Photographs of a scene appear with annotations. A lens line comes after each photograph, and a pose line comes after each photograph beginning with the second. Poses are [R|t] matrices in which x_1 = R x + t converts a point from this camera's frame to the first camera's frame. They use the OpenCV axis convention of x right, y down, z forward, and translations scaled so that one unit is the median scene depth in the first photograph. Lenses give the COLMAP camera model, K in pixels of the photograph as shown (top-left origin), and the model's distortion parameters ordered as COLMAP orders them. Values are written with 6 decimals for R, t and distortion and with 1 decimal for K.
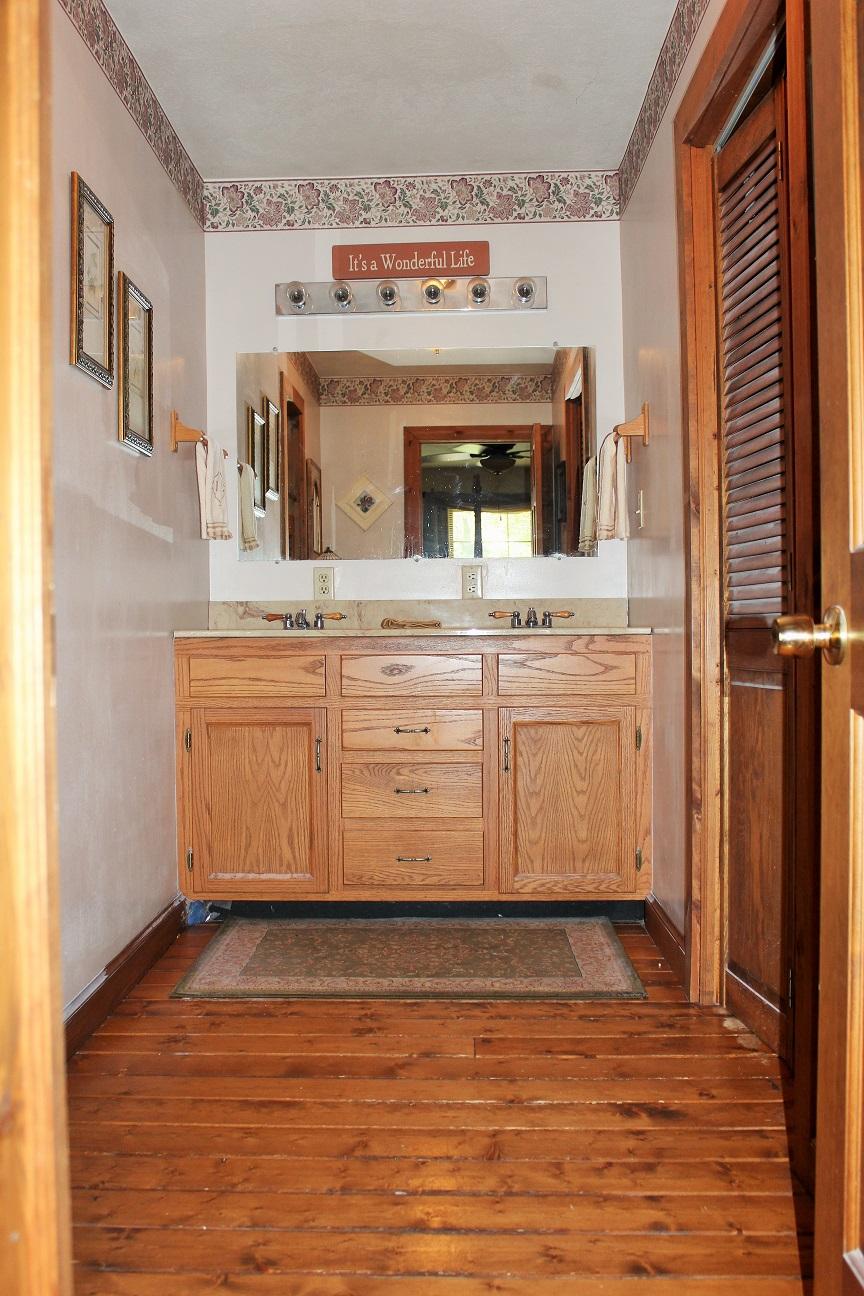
lens RADIAL K [[1265.9, 0, 434.5], [0, 1265.9, 654.5], [0, 0, 1]] dist [-0.071496, 0.000000]
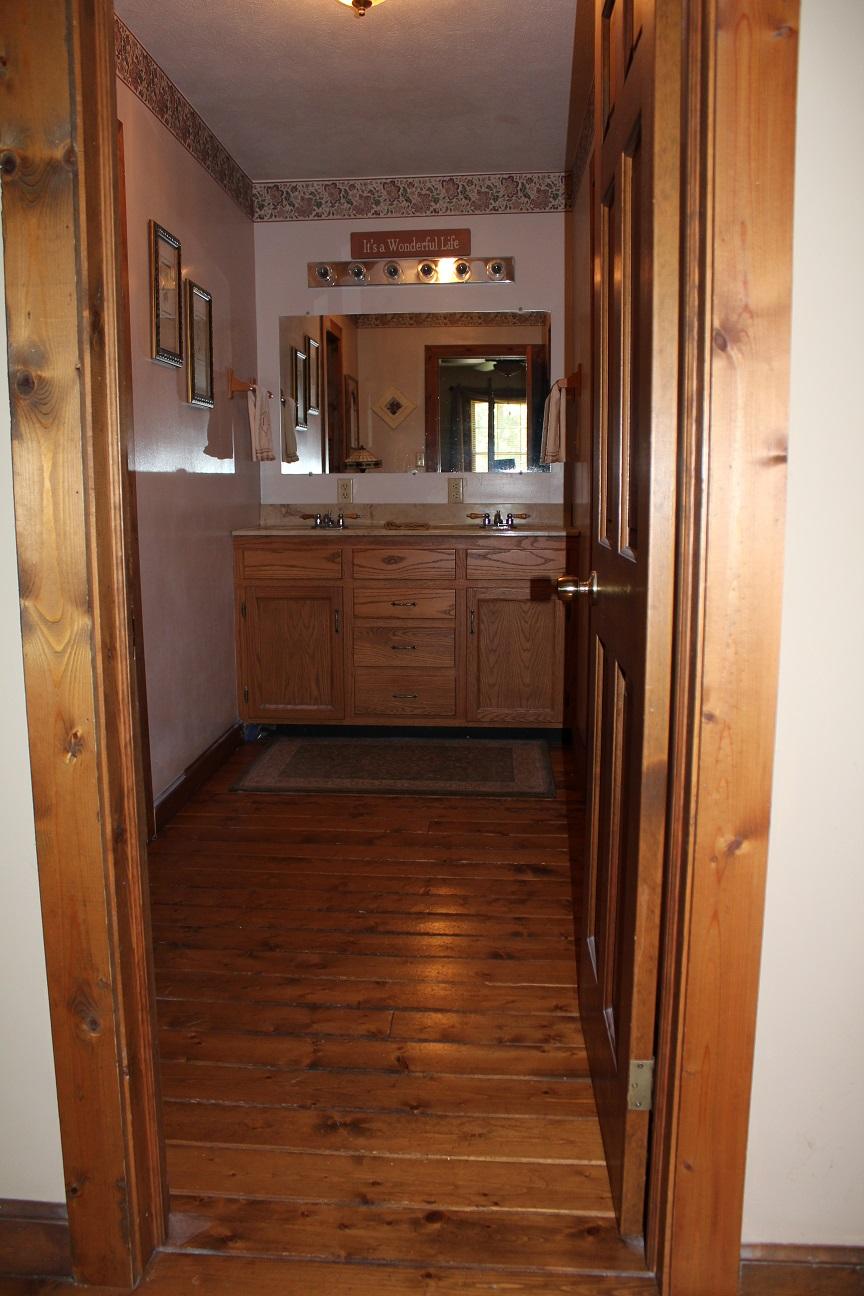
lens RADIAL K [[1081.1, 0, 433.2], [0, 1081.1, 655.4], [0, 0, 1]] dist [-0.122758, 0.043844]
pose [[0.999170, 0.012071, -0.038894, 0.060409], [-0.006602, 0.990441, 0.137781, -0.047501], [0.040186, -0.137410, 0.989699, -0.172794]]
